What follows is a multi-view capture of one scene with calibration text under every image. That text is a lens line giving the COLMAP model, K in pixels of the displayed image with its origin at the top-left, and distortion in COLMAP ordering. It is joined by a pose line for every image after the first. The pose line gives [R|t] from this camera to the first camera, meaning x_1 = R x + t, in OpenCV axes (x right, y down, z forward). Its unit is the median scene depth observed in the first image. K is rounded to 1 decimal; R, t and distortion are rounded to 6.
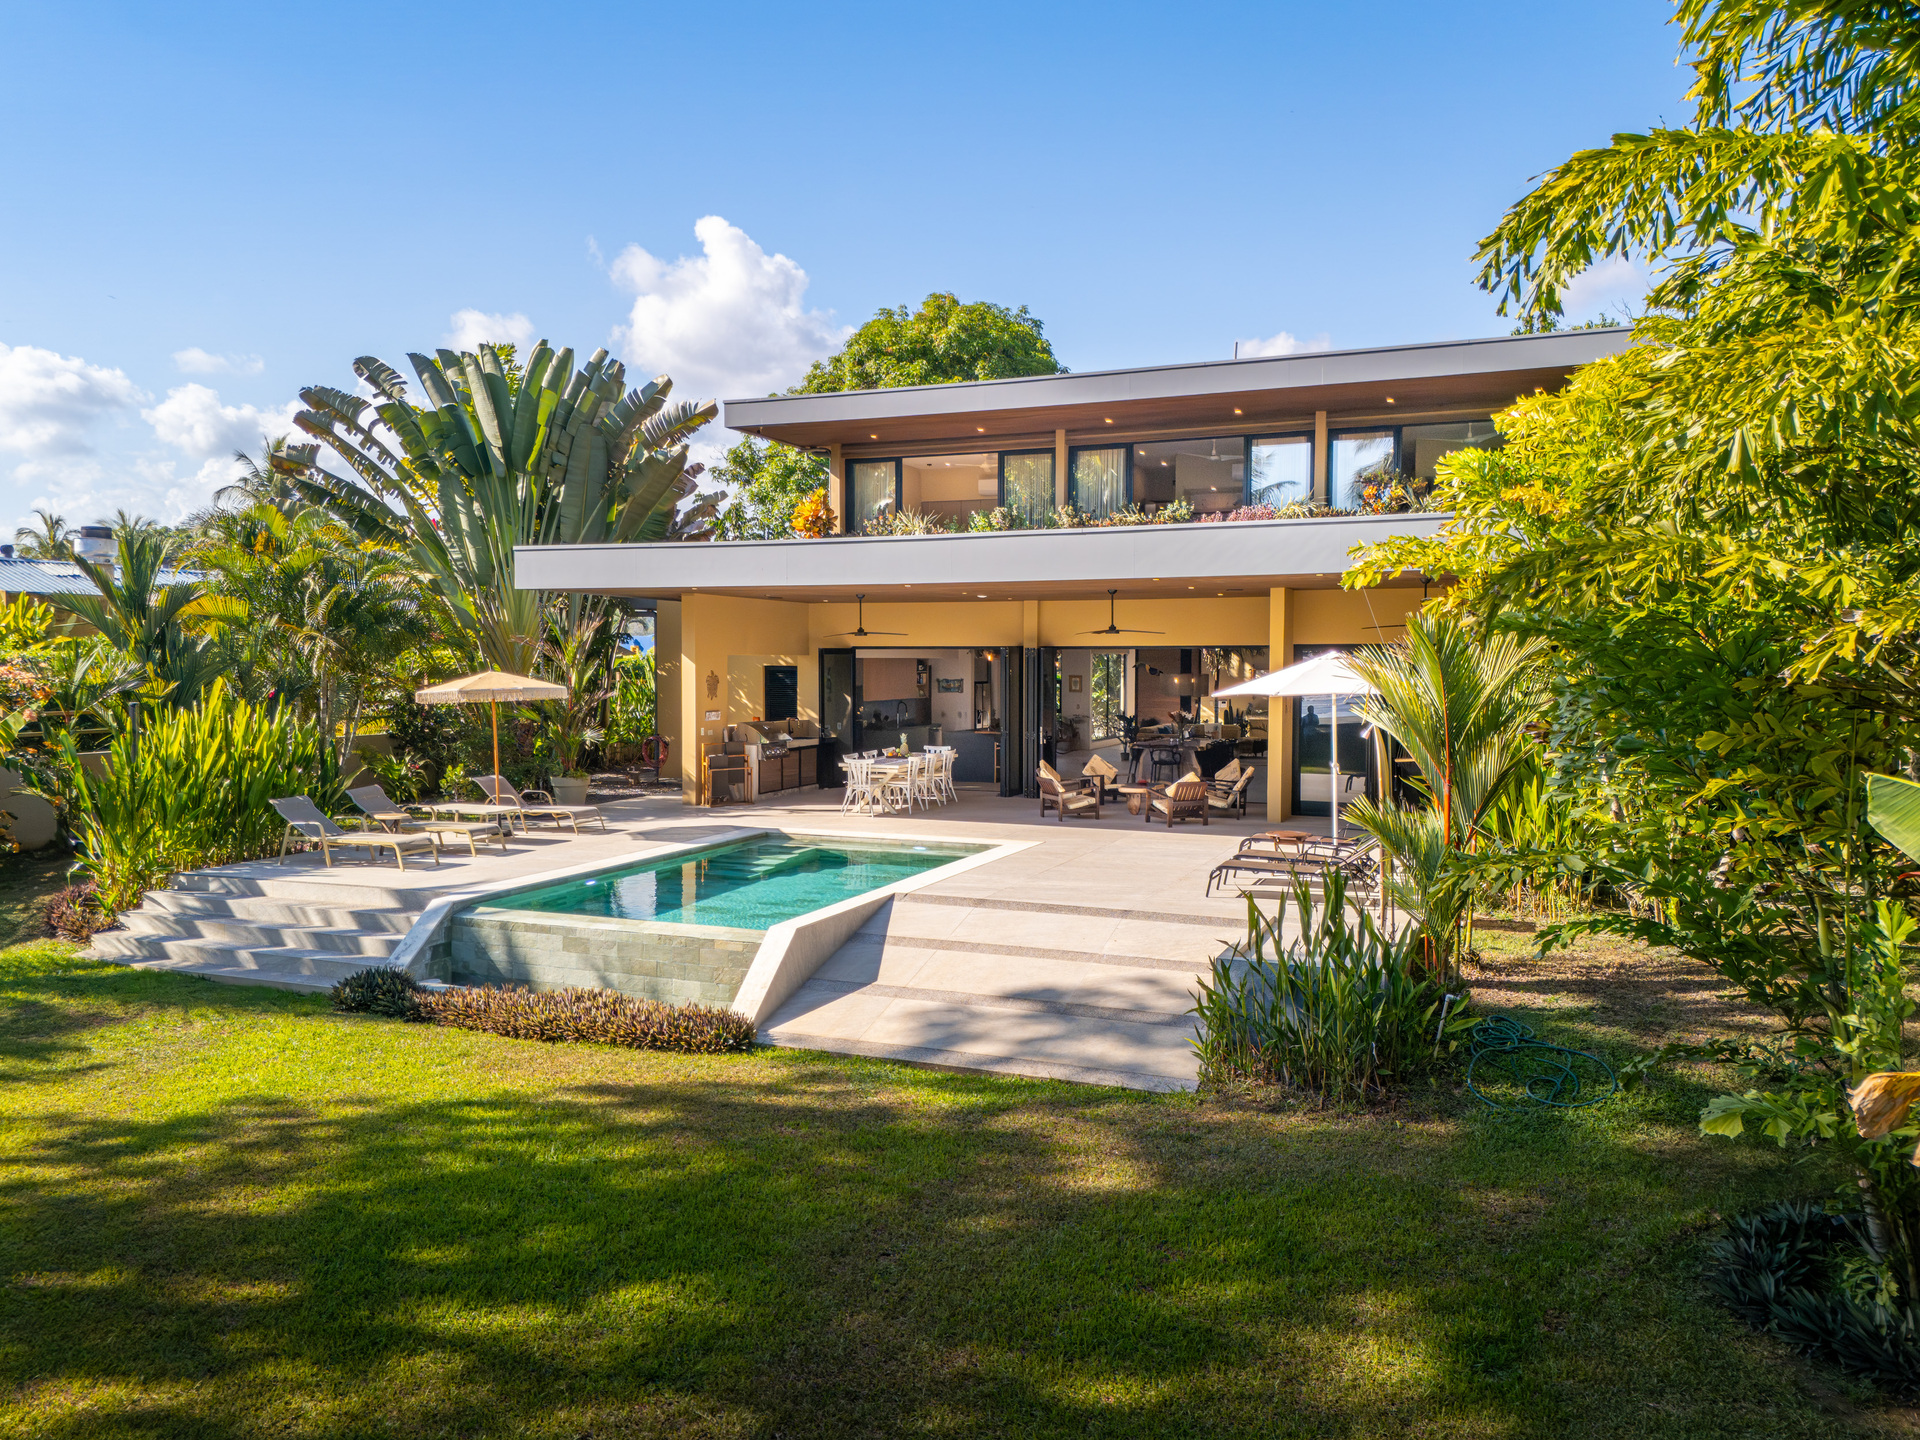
lens RADIAL K [[1346.9, 0, 960.0], [0, 1346.9, 720.0], [0, 0, 1]] dist [0.034284, -0.002753]
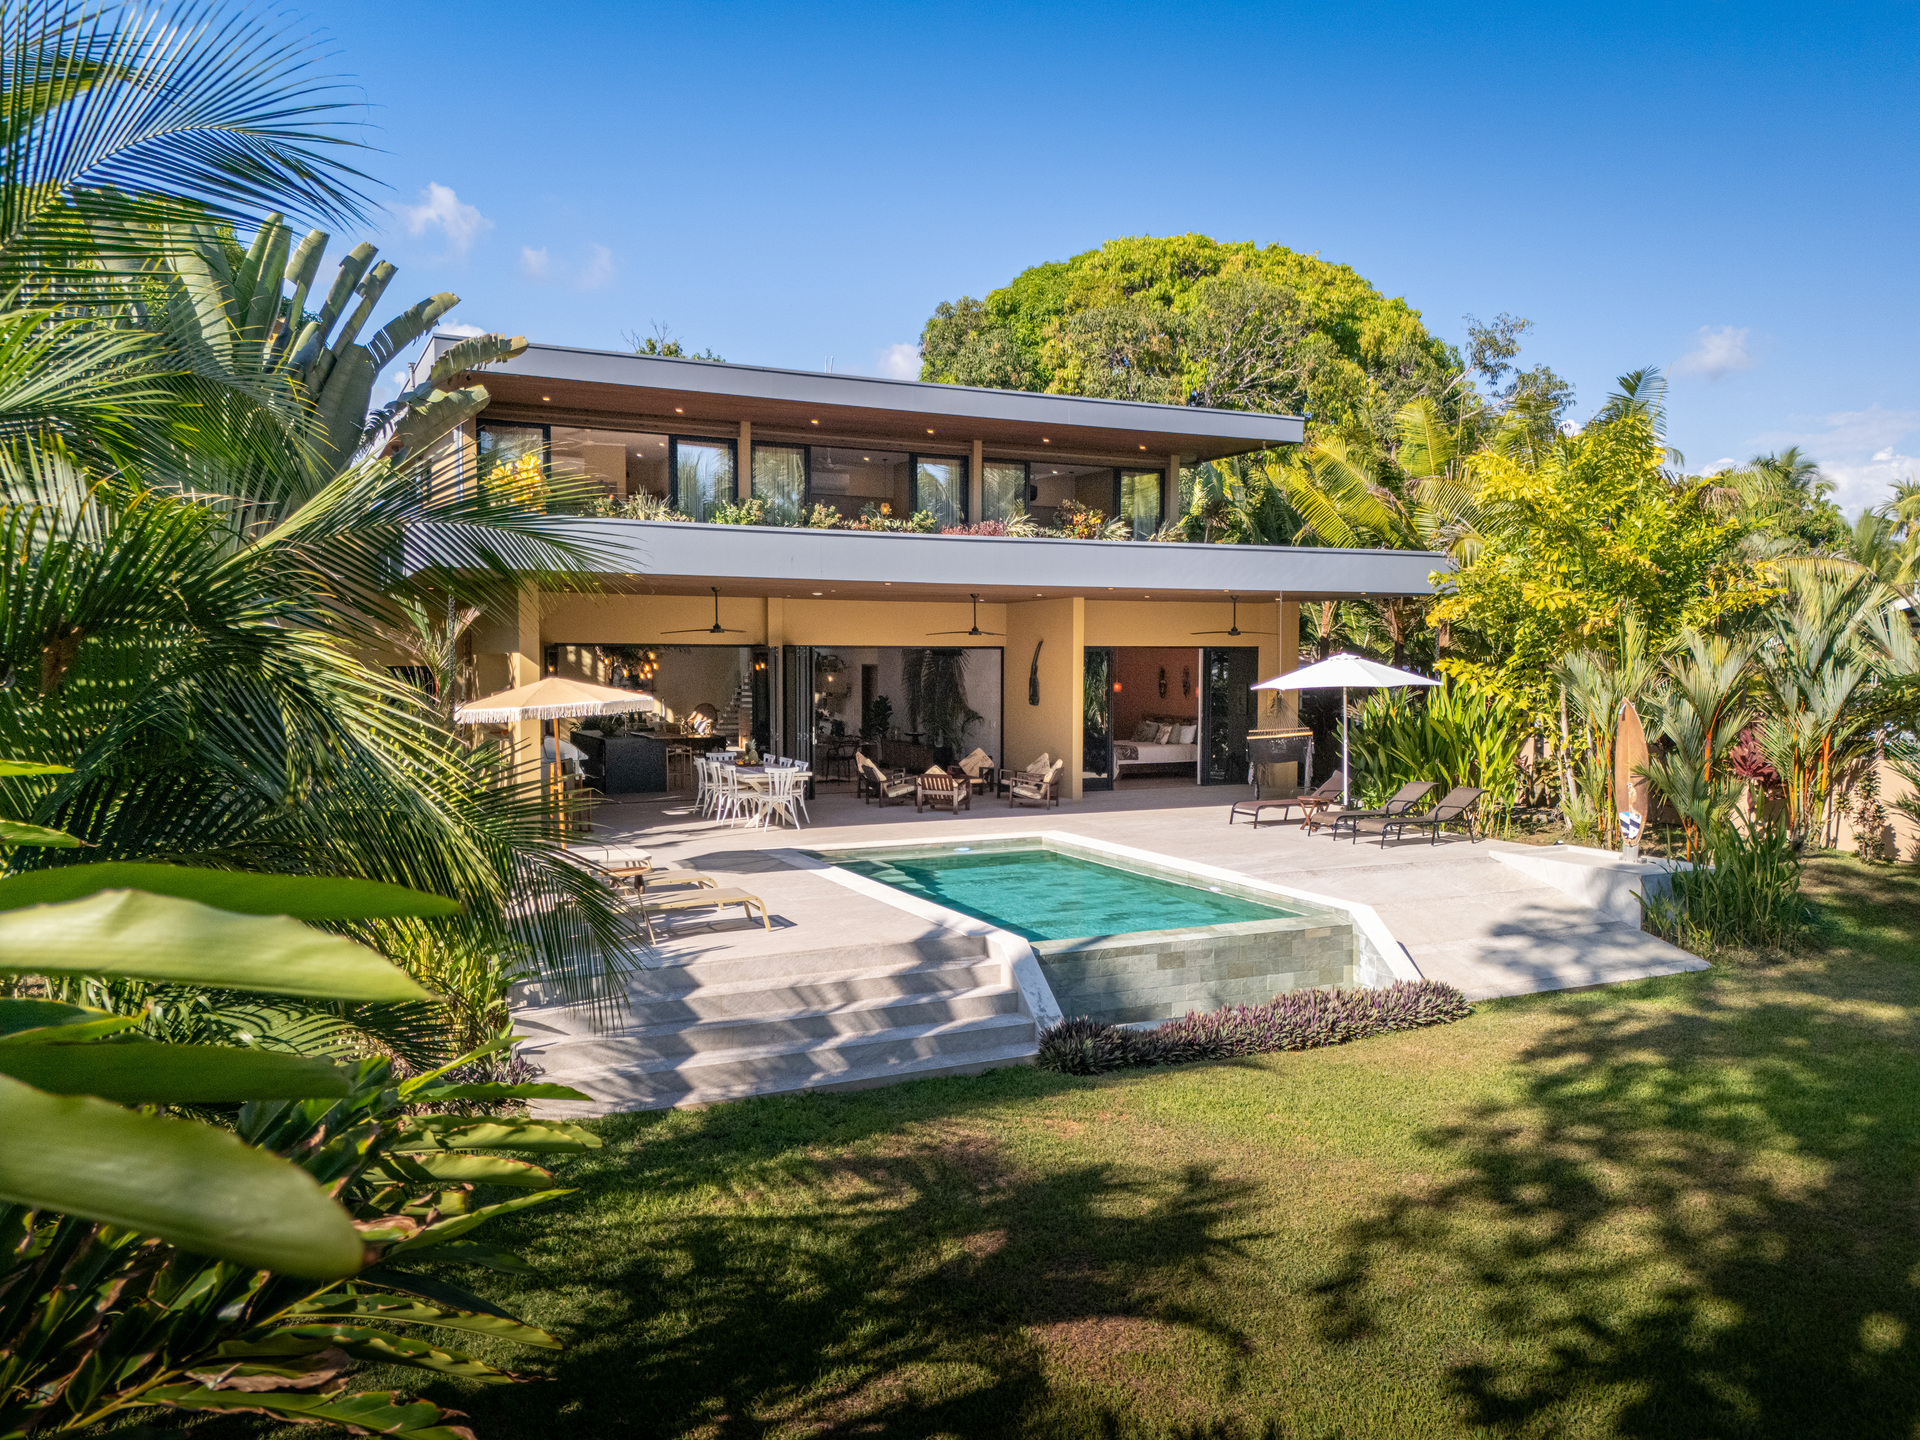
lens RADIAL K [[1334.7, 0, 960.0], [0, 1334.7, 720.0], [0, 0, 1]] dist [-0.002163, 0.052232]
pose [[0.678515, -0.033998, 0.733800, -0.733130], [0.029722, 0.999381, 0.018820, -0.018583], [-0.733985, 0.009041, 0.679105, 0.318975]]
